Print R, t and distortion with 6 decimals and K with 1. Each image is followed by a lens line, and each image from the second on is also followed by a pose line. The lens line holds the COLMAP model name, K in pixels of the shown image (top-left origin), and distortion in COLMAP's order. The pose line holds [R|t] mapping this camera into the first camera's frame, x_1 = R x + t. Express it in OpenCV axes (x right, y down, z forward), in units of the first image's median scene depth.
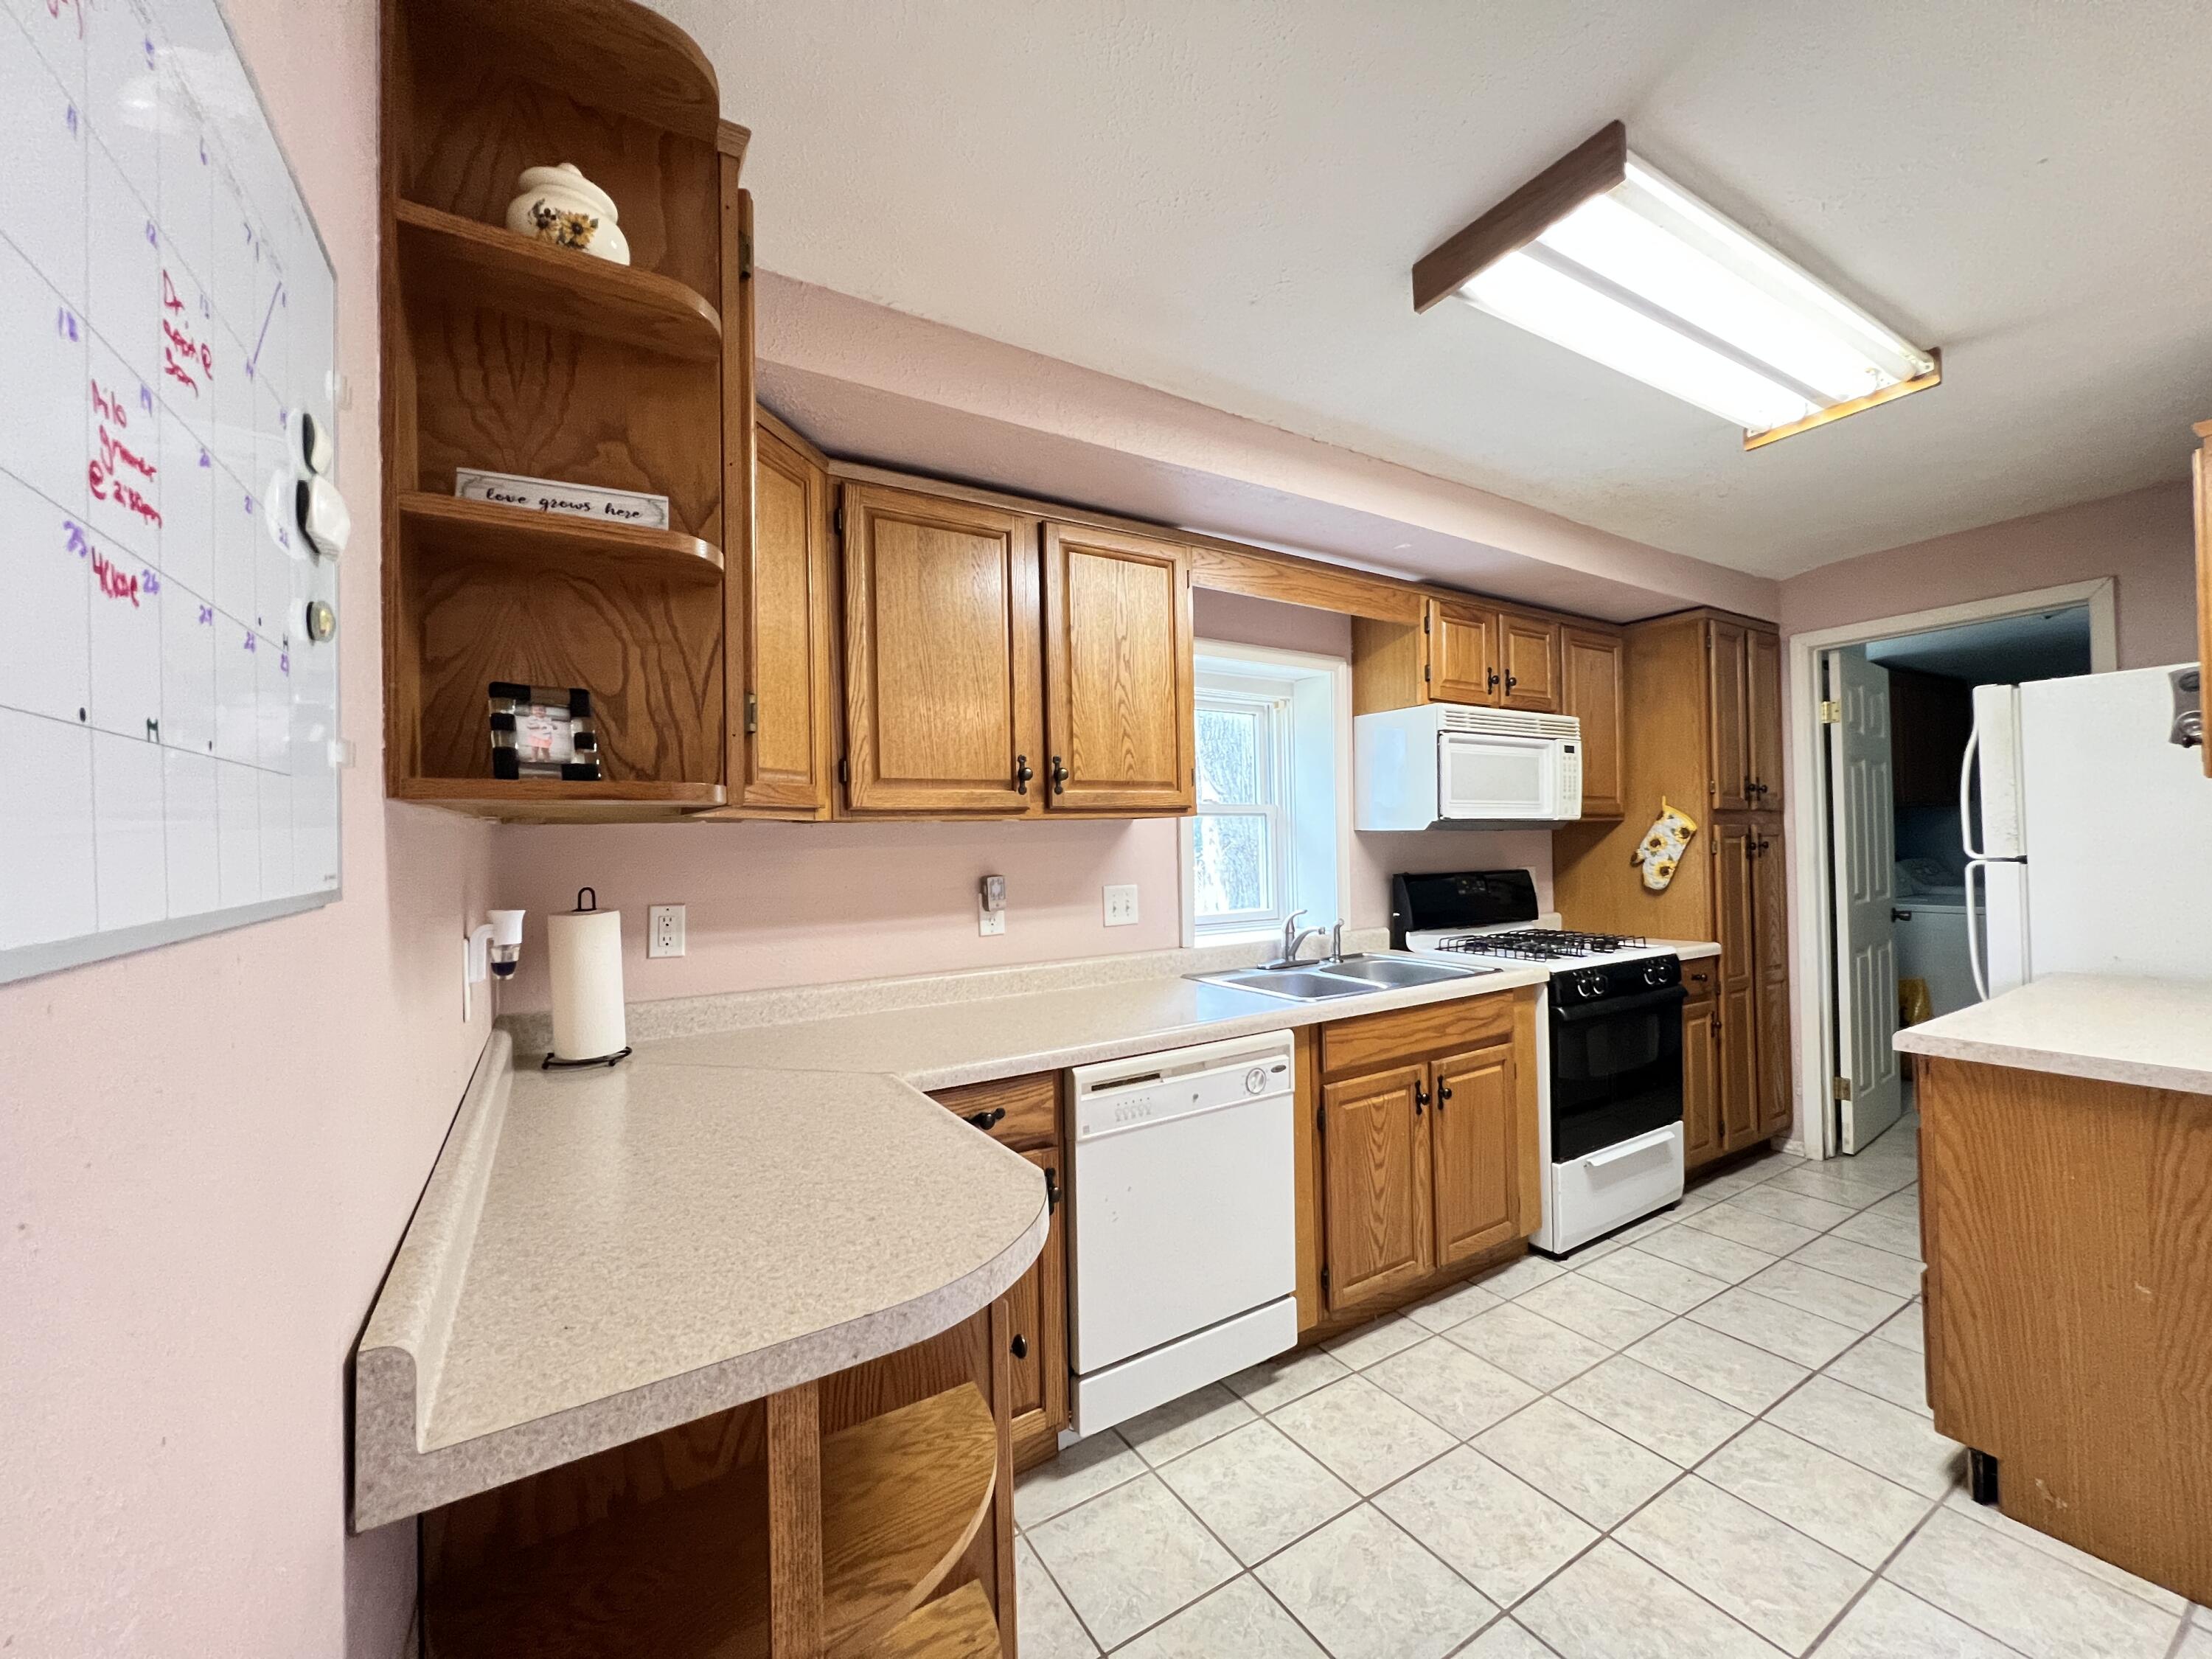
lens RADIAL K [[882.4, 0, 1102.6], [0, 882.4, 831.7], [0, 0, 1]] dist [0.001237, -0.000443]
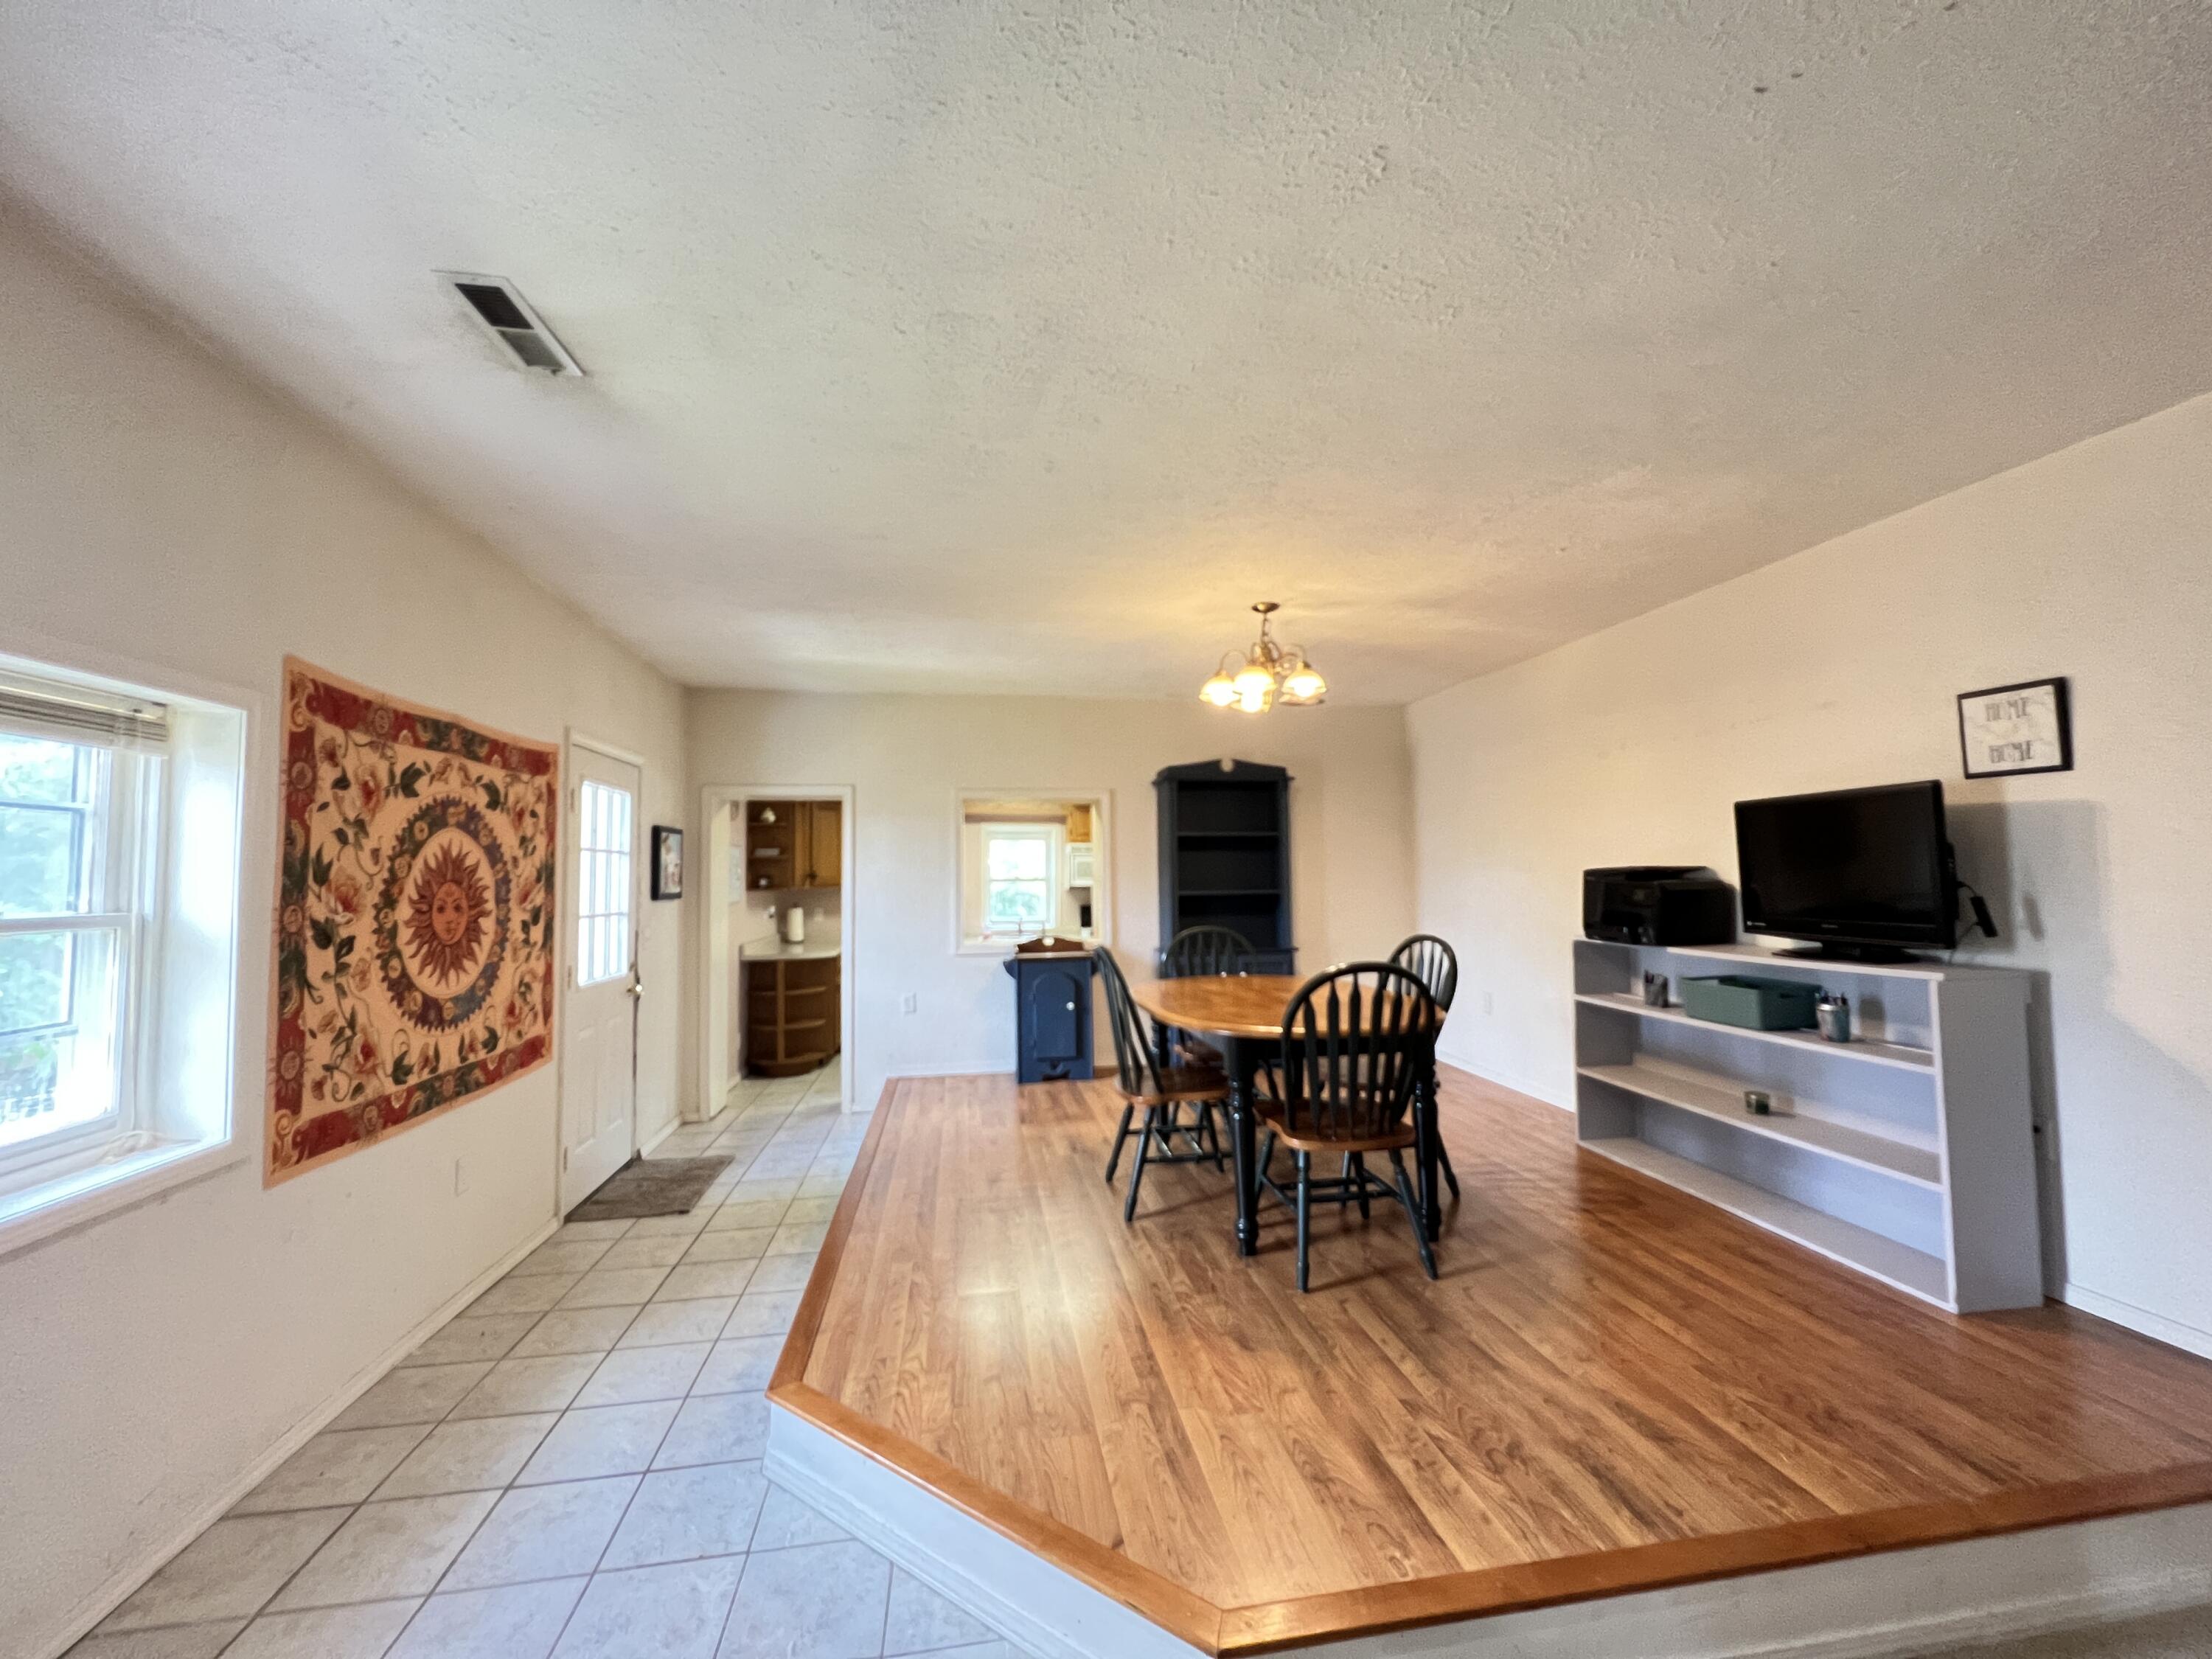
lens RADIAL K [[882.4, 0, 1102.6], [0, 882.4, 831.7], [0, 0, 1]] dist [0.001237, -0.000443]
pose [[0.926850, -0.003558, -0.375416, 1.851424], [-0.008163, 0.999528, -0.029627, -0.128652], [0.375344, 0.030524, 0.926383, -1.866816]]
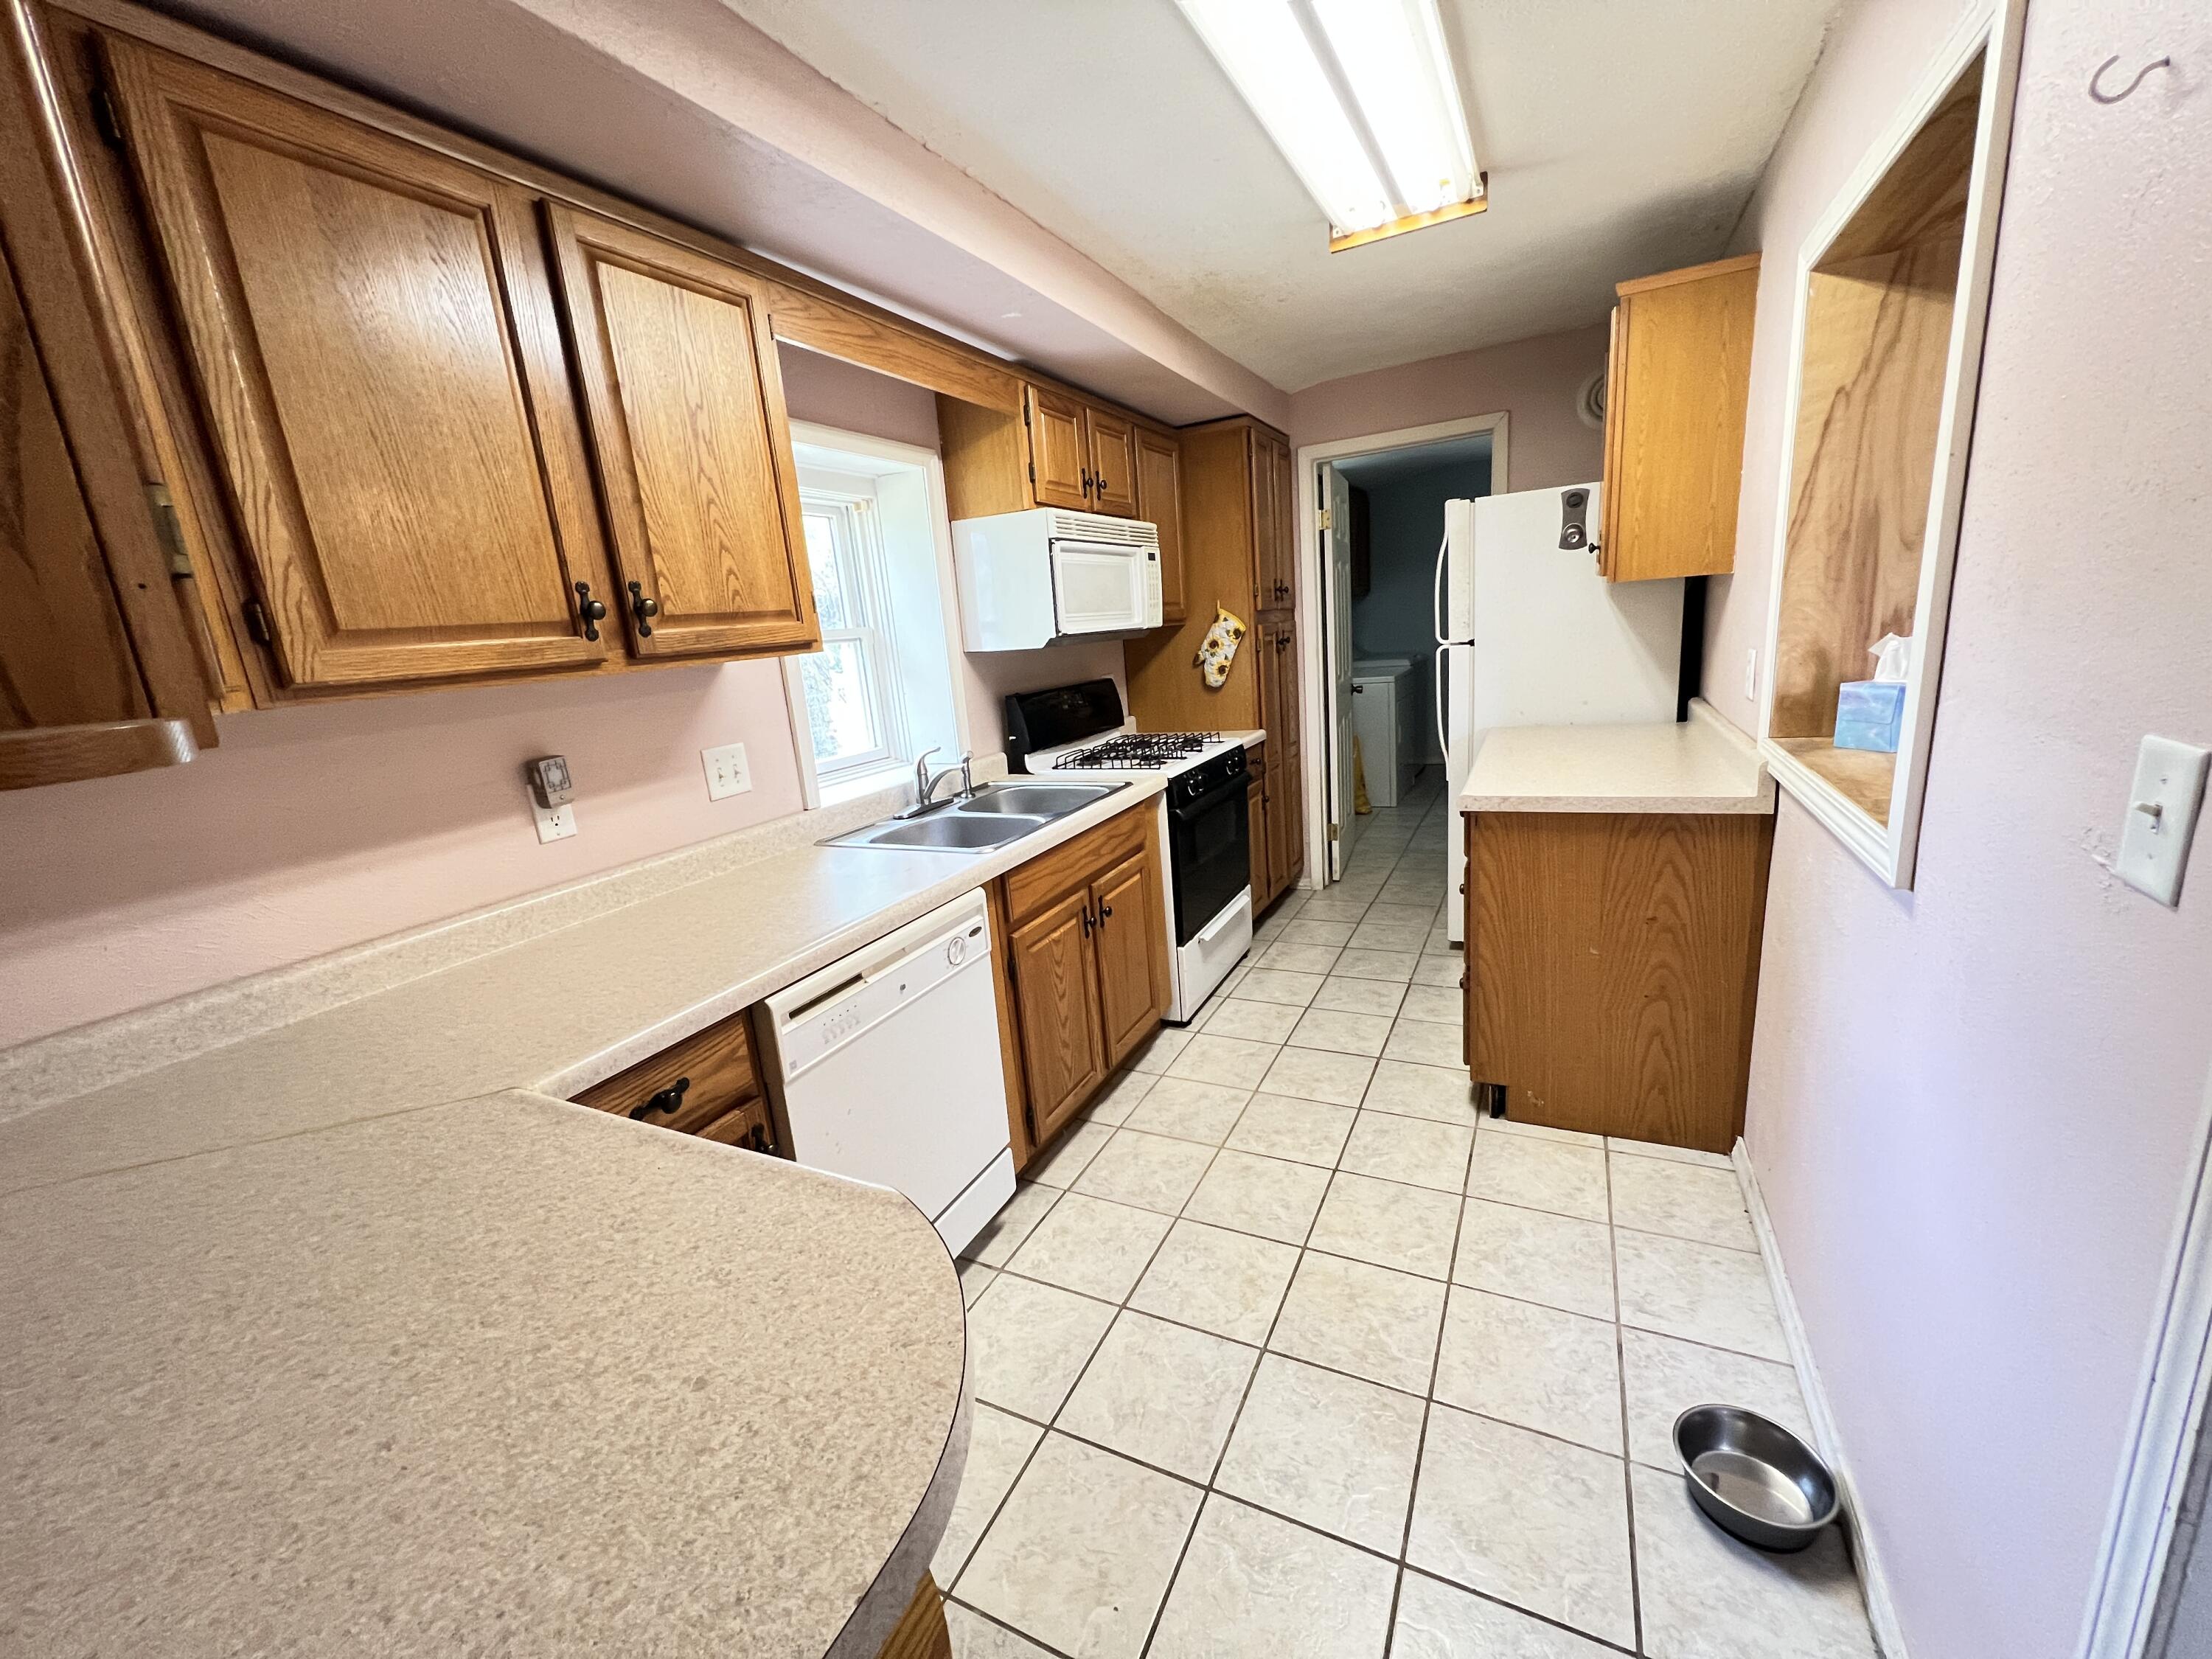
lens RADIAL K [[882.4, 0, 1102.6], [0, 882.4, 831.7], [0, 0, 1]] dist [0.001237, -0.000443]
pose [[0.845851, -0.171295, 0.505168, -0.116147], [0.059656, 0.971473, 0.229524, -0.028711], [-0.530073, -0.164006, 0.831940, 0.167940]]
